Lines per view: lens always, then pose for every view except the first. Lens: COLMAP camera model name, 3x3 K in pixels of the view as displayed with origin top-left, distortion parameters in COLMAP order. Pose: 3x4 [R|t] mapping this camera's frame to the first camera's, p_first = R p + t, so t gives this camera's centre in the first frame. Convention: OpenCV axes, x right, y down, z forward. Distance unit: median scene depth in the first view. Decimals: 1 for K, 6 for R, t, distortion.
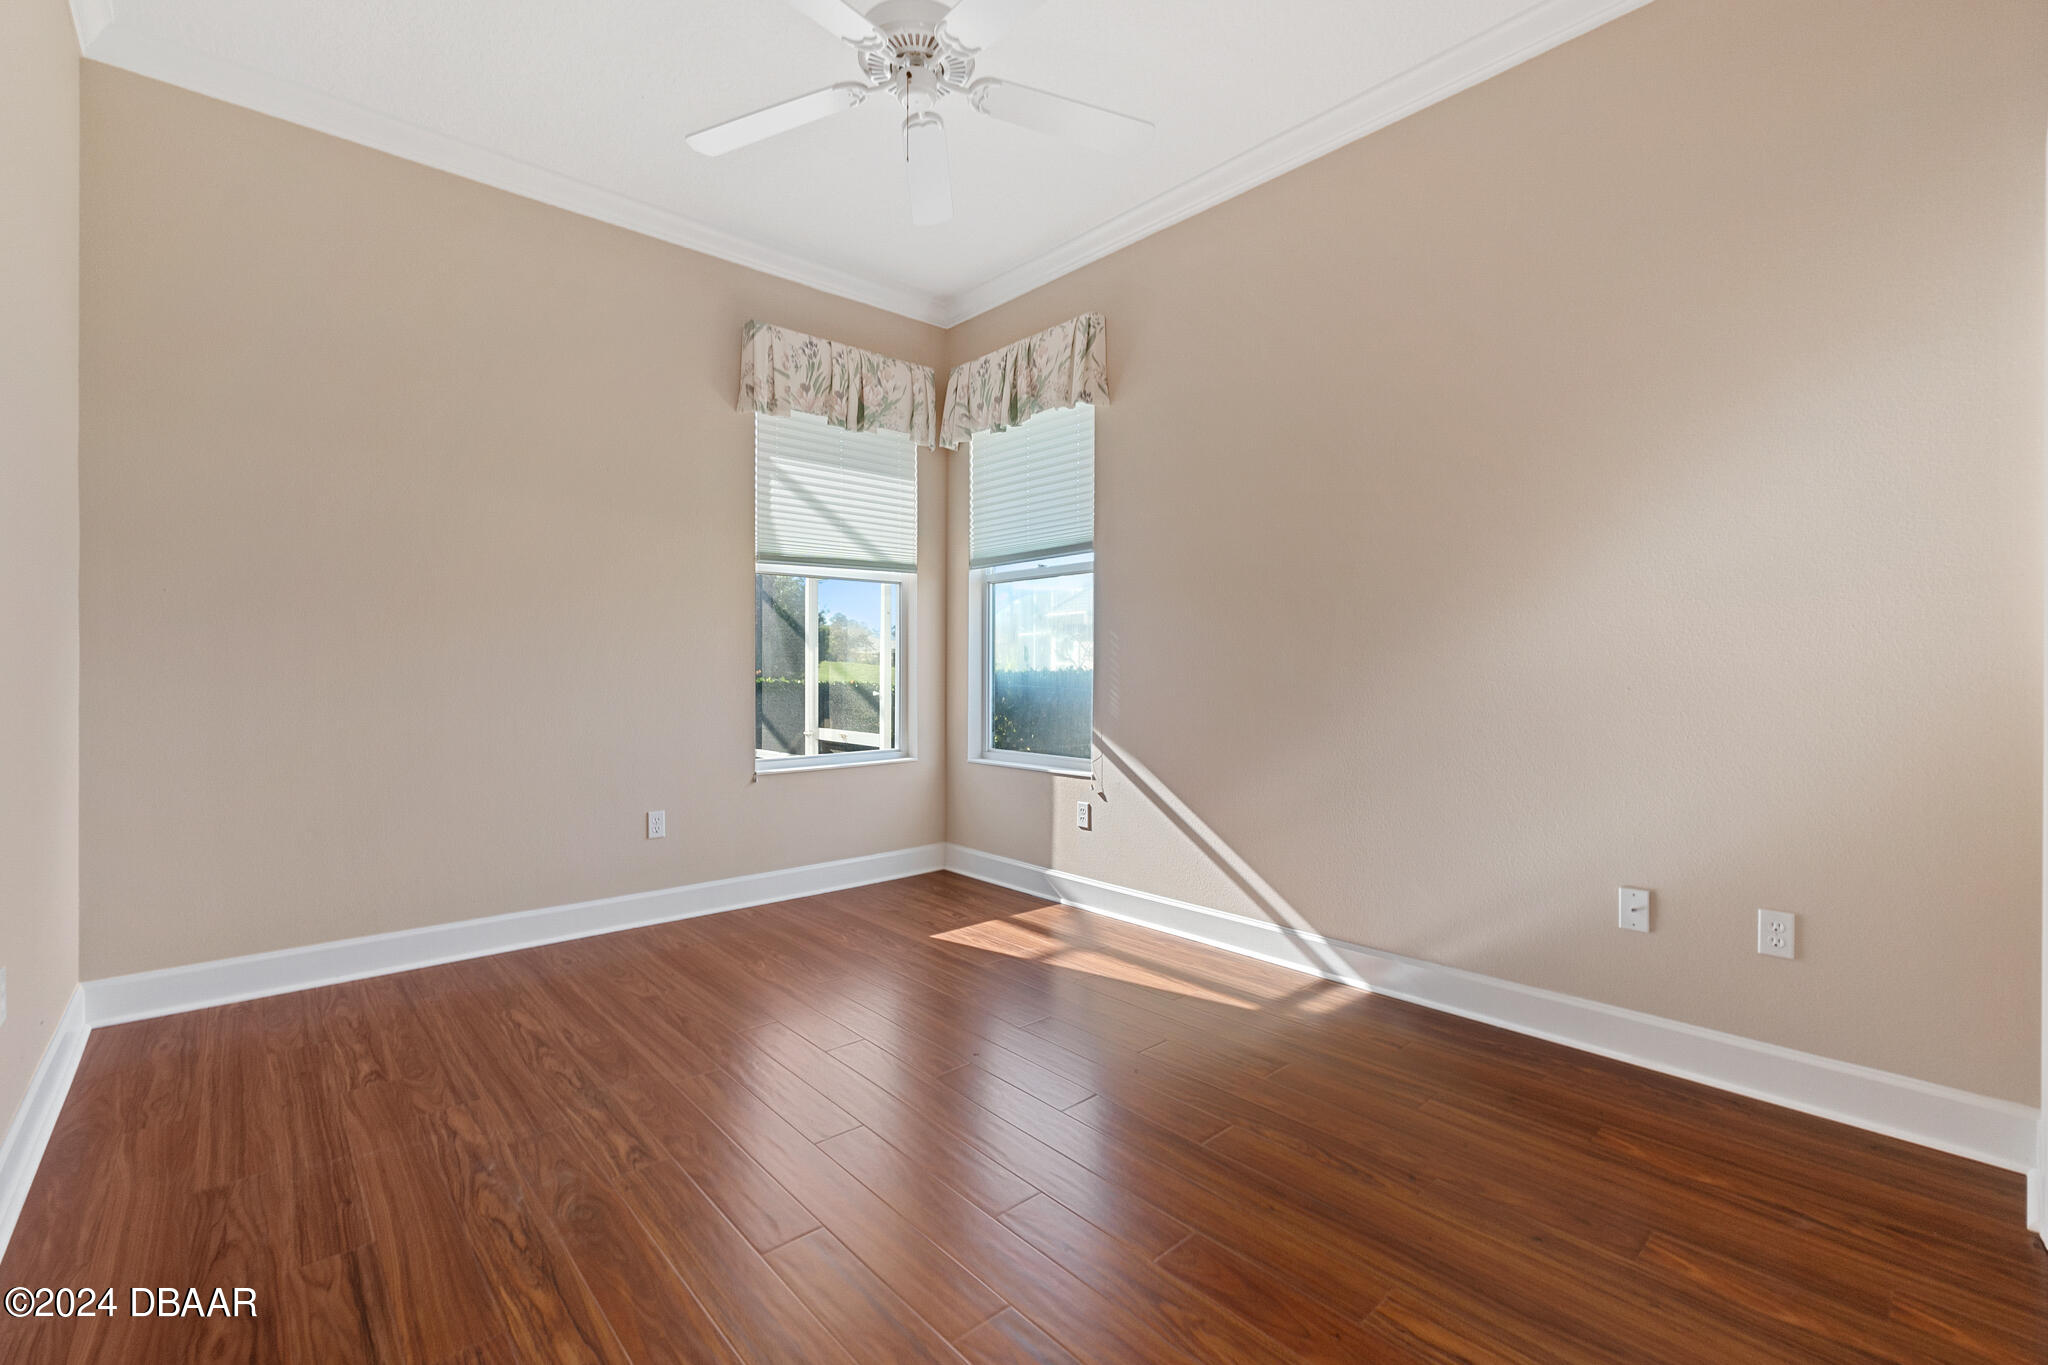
lens RADIAL K [[892.4, 0, 1032.5], [0, 892.4, 674.0], [0, 0, 1]] dist [-0.003651, 0.001432]
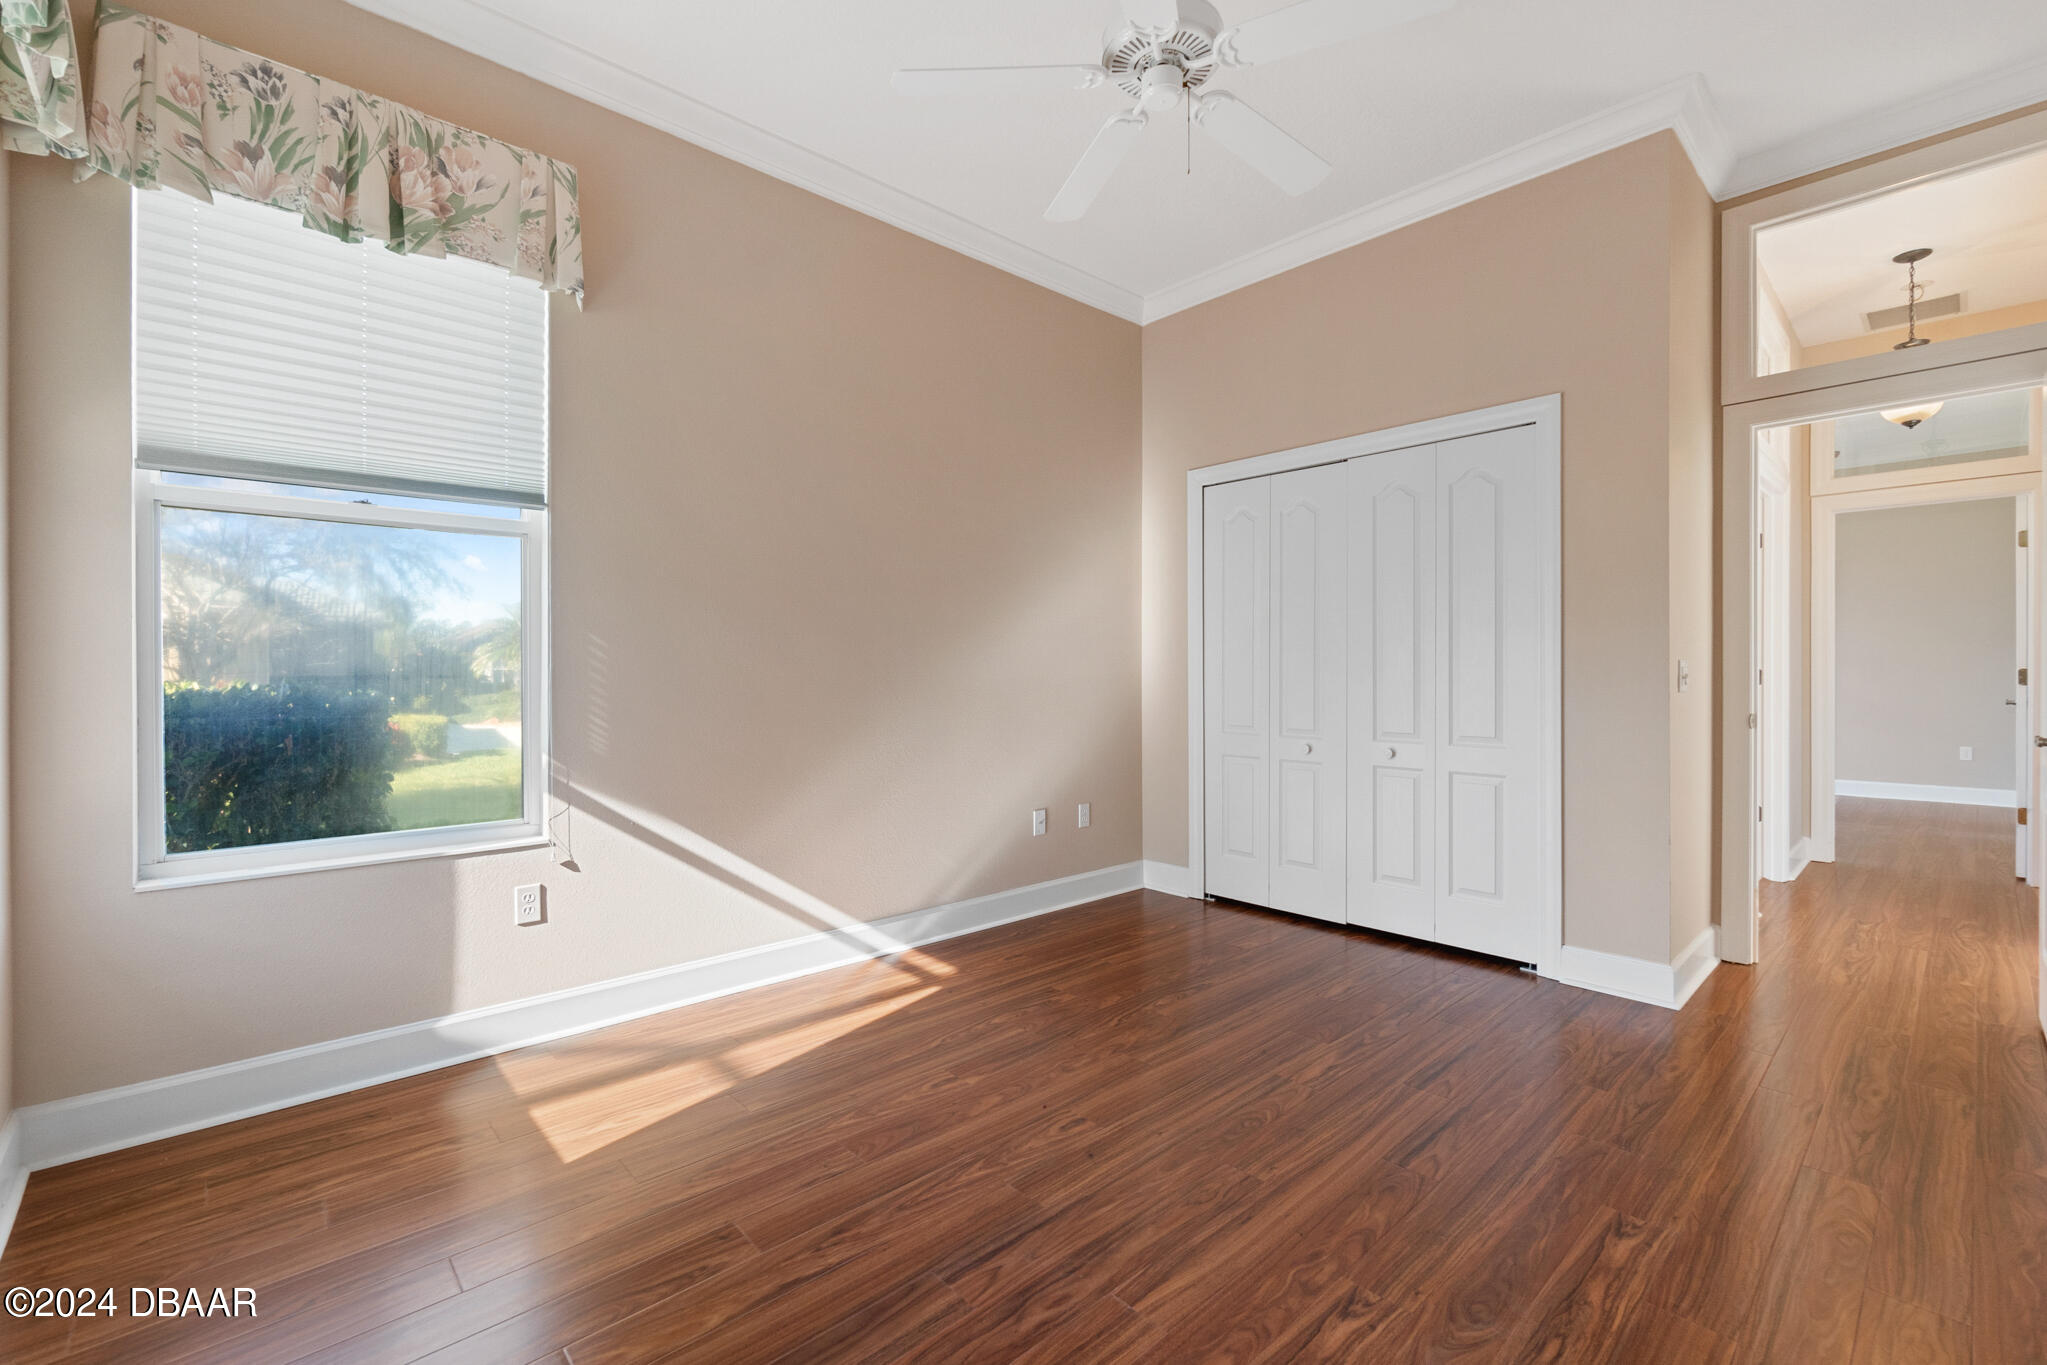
lens RADIAL K [[892.0, 0, 1008.9], [0, 892.0, 670.2], [0, 0, 1]] dist [-0.003651, 0.001432]
pose [[-0.012959, 0.002893, 0.999912, -0.750160], [0.006072, 0.999978, -0.002814, -0.014330], [-0.999898, 0.006035, -0.012977, 0.801865]]
